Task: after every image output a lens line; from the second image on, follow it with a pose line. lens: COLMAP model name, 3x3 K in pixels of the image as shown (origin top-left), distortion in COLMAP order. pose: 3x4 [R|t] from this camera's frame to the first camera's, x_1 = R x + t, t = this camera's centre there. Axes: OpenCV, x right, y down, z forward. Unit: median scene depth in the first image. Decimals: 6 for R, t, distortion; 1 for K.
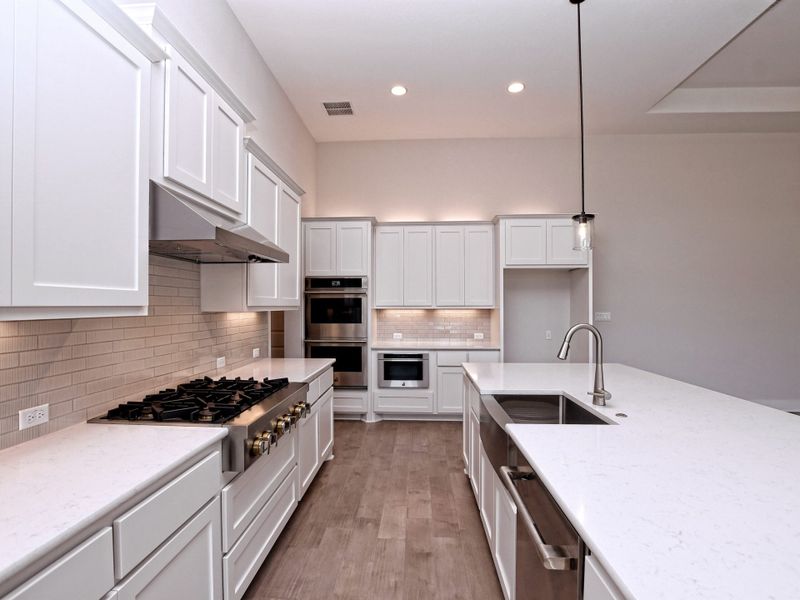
lens RADIAL K [[394.7, 0, 392.5], [0, 394.7, 305.1], [0, 0, 1]] dist [-0.031861, 0.001359]
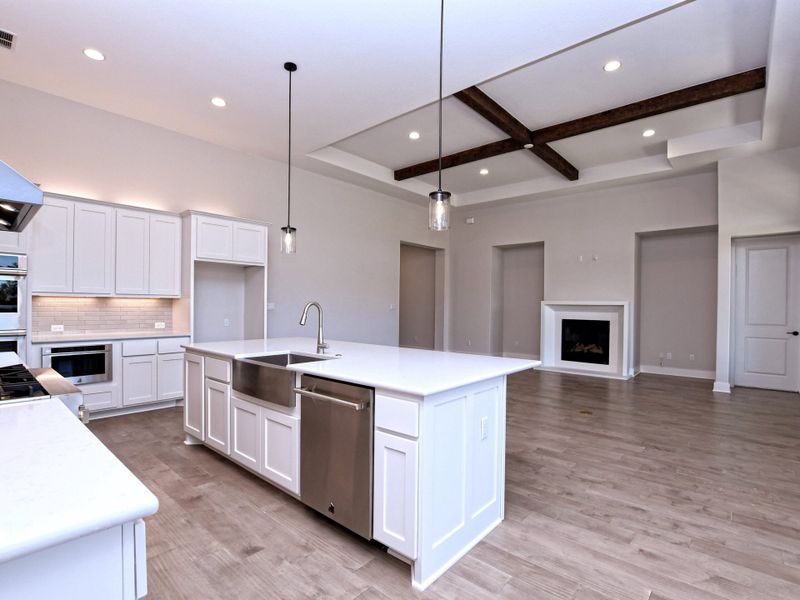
lens RADIAL K [[394.7, 0, 392.5], [0, 394.7, 305.1], [0, 0, 1]] dist [-0.031861, 0.001359]
pose [[0.615299, 0.008261, 0.788250, -0.224573], [-0.011893, 0.999929, -0.001195, 0.023841], [-0.788204, -0.008640, 0.615354, -0.086064]]
